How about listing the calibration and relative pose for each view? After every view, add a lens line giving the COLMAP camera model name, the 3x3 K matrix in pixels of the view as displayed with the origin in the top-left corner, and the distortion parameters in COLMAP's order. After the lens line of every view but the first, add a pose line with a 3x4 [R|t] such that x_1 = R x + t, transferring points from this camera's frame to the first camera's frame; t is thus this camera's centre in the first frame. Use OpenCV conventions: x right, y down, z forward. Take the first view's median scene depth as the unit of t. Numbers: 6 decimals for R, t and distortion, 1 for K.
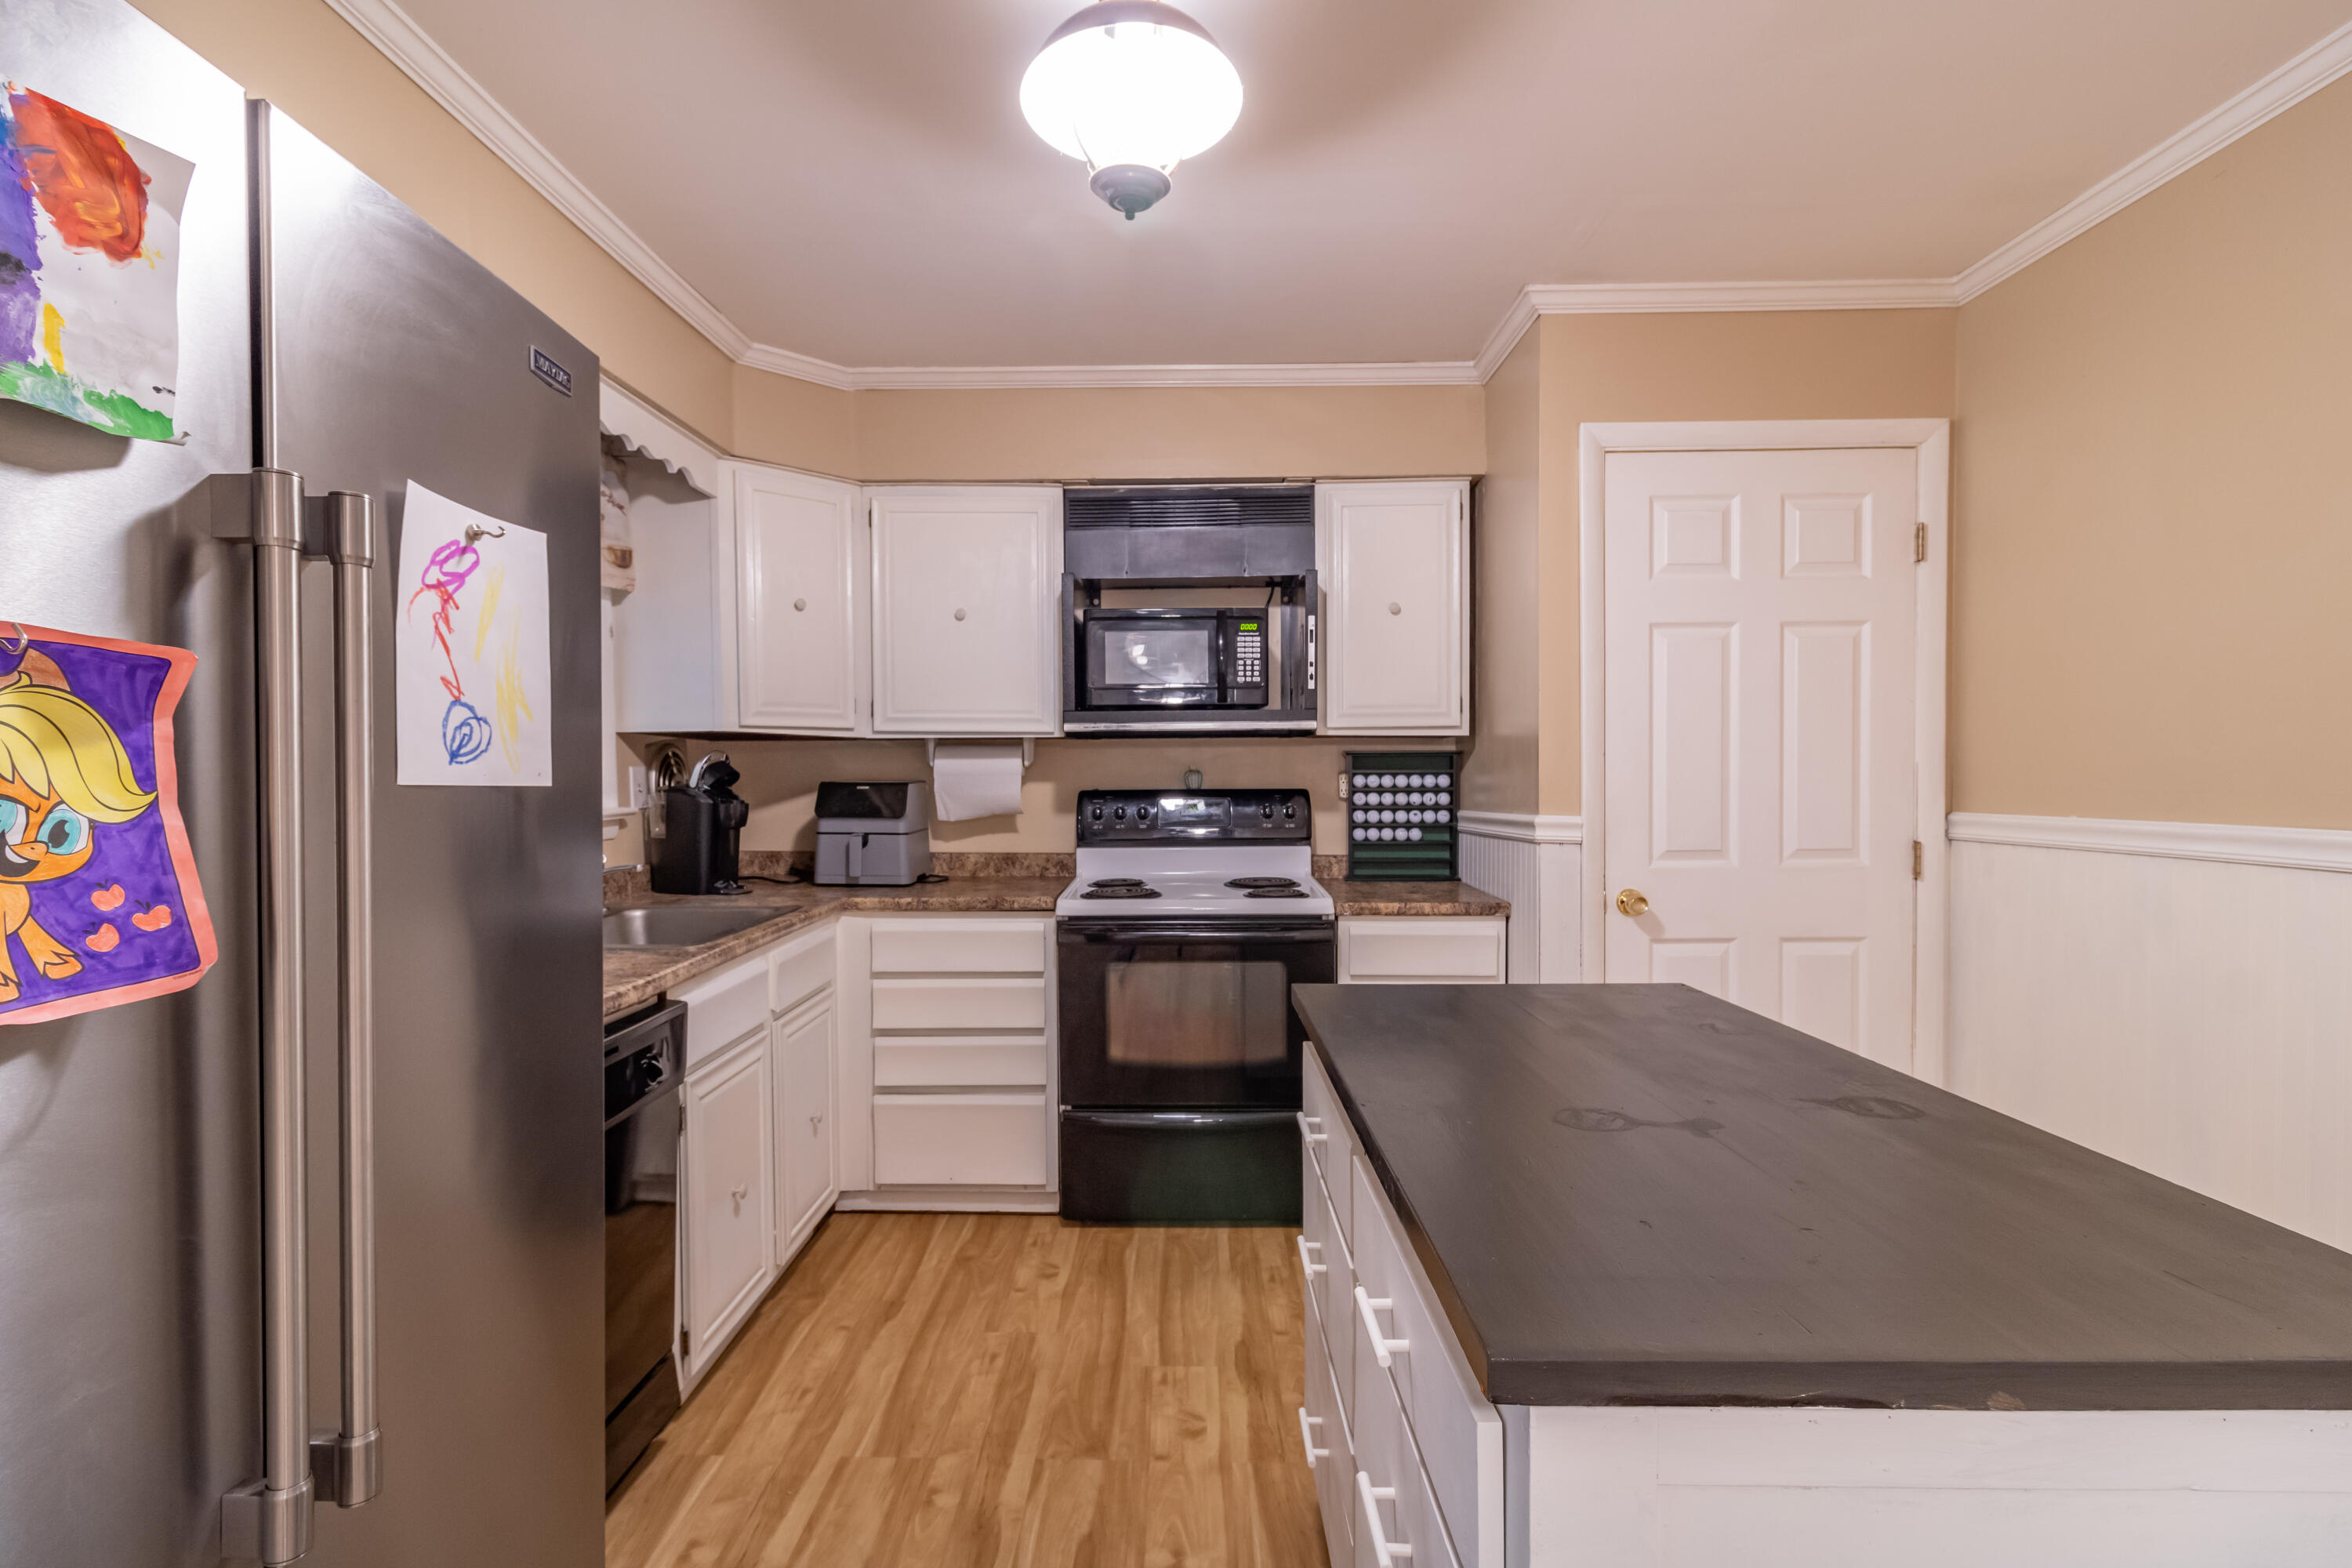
lens RADIAL K [[1096.1, 0, 1167.7], [0, 1096.1, 752.2], [0, 0, 1]] dist [0.001492, 0.000037]
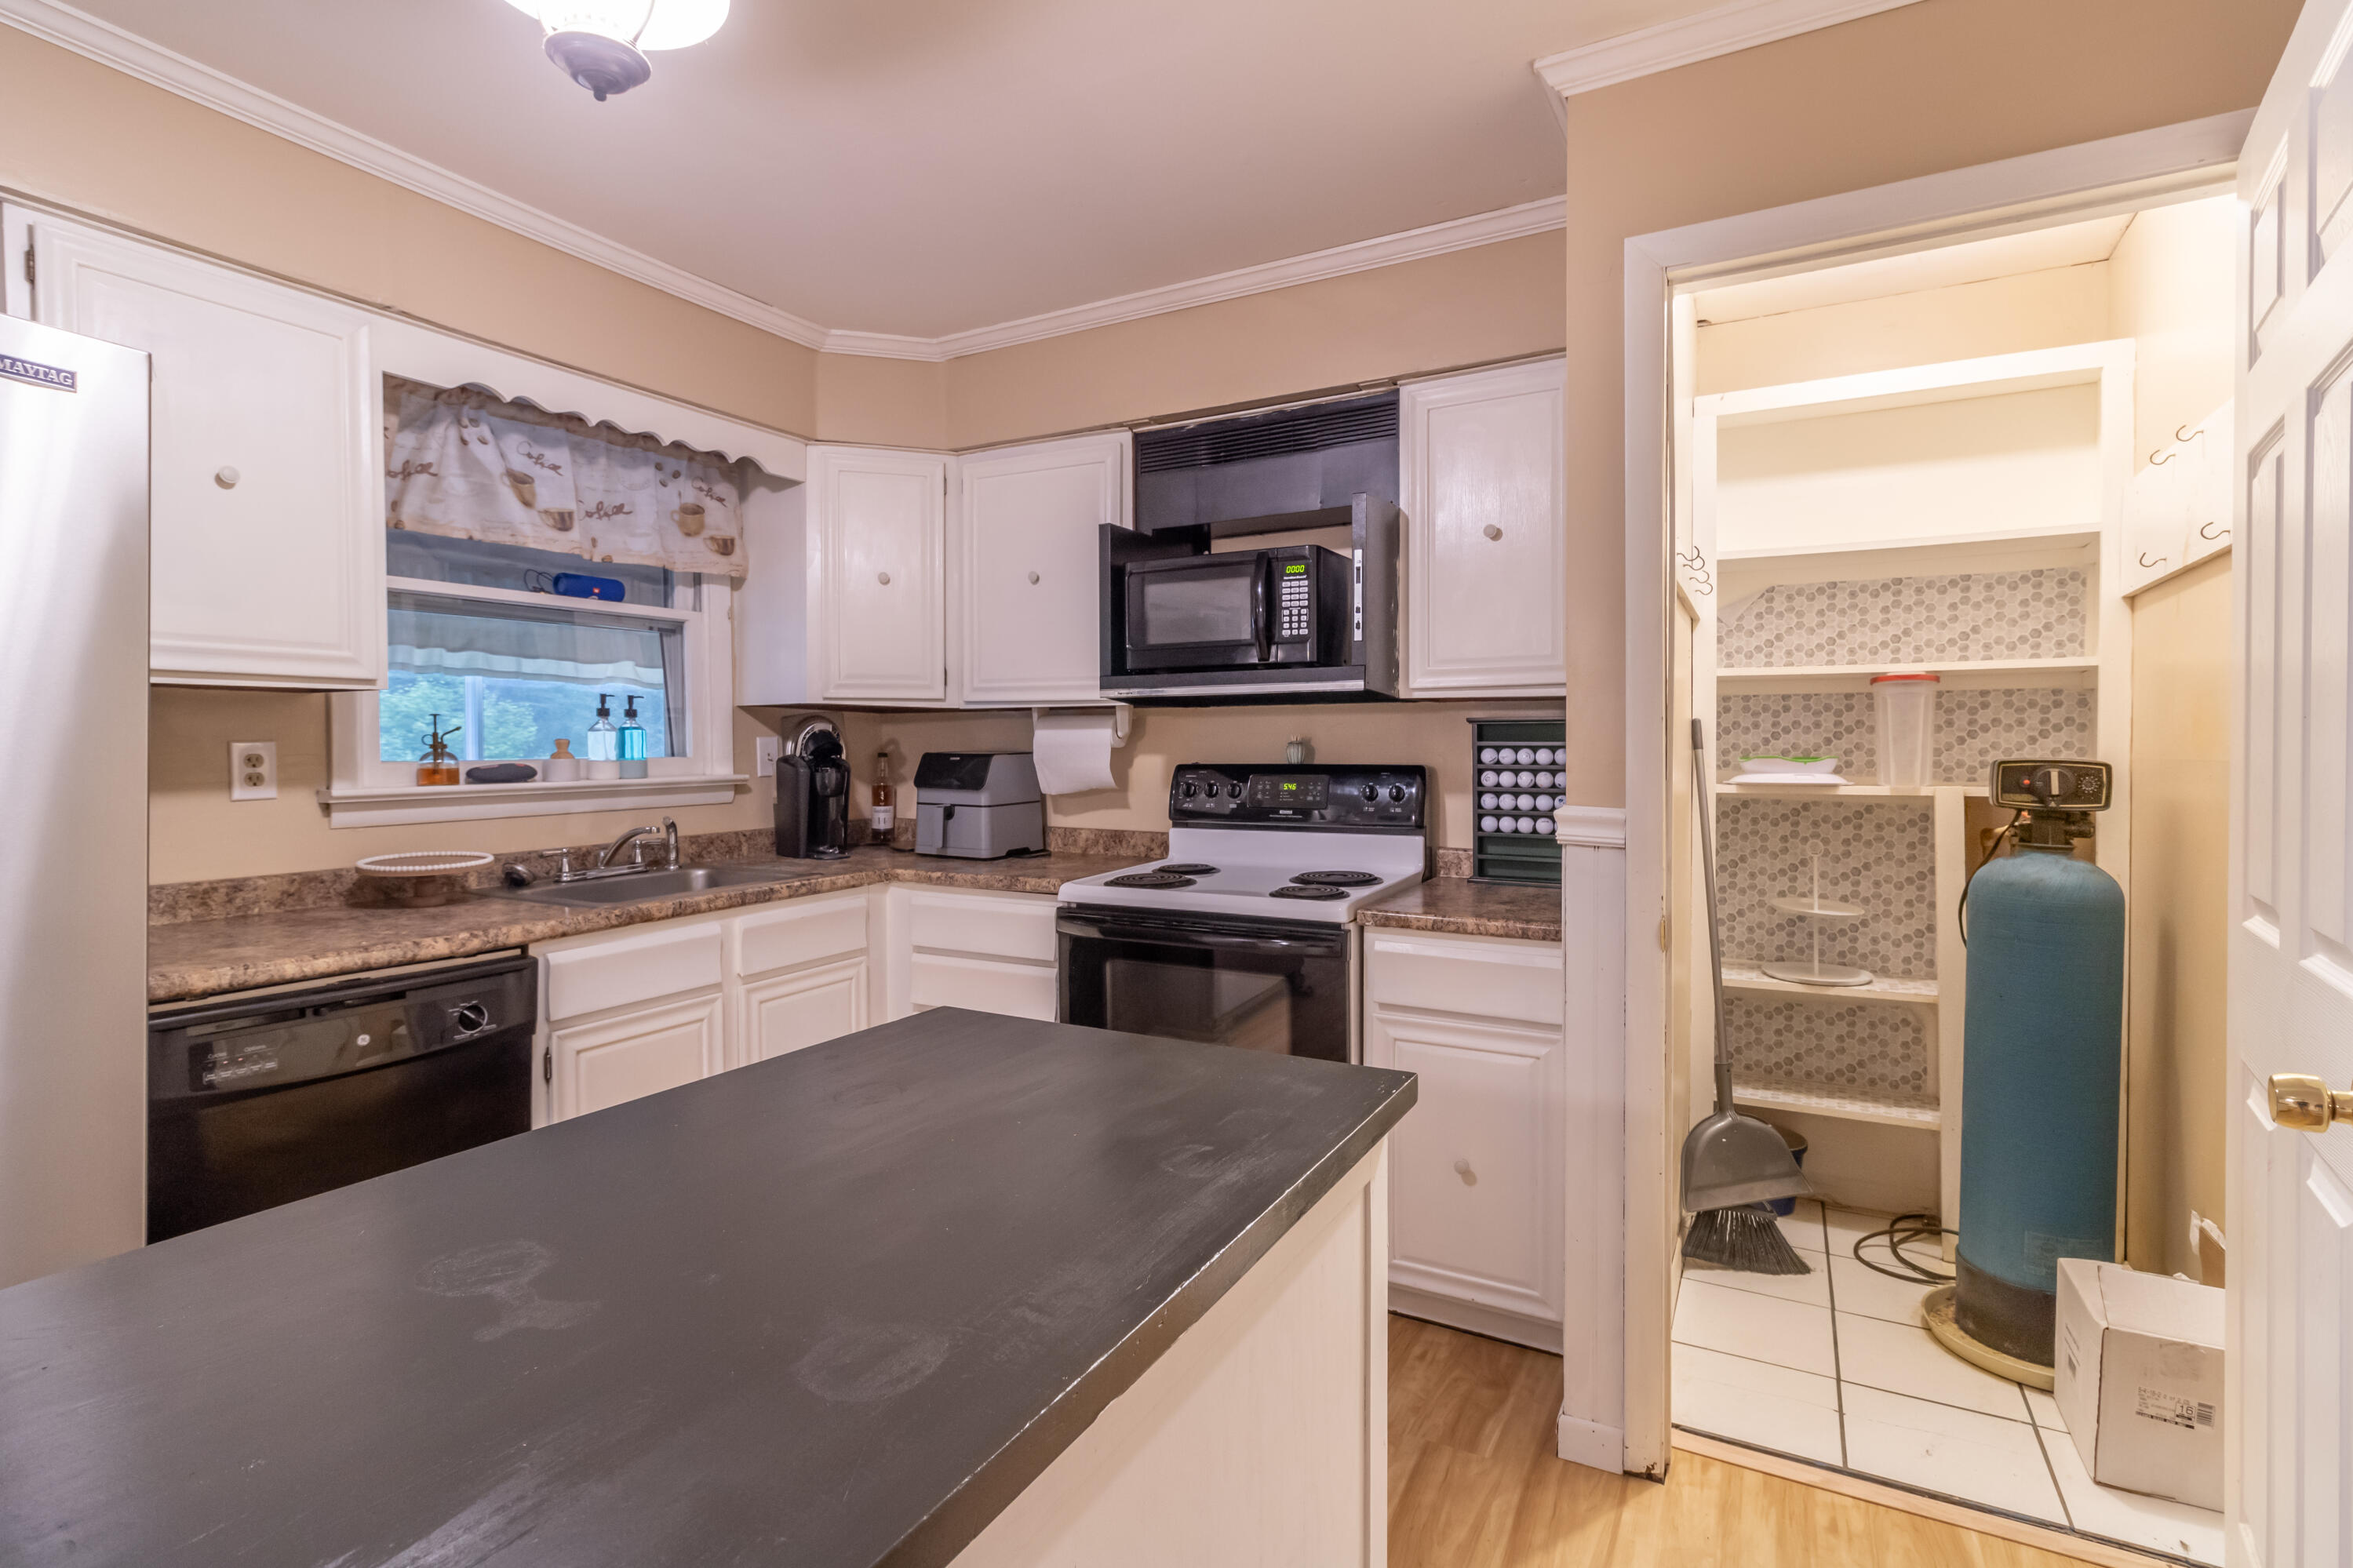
lens RADIAL K [[1102.7, 0, 1179.4], [0, 1102.7, 731.4], [0, 0, 1]] dist [-0.015519, -0.000052]
pose [[0.887113, -0.001948, -0.461548, 0.363856], [0.003798, 0.999988, 0.003080, 0.005448], [0.461537, -0.004485, 0.887110, 0.208027]]
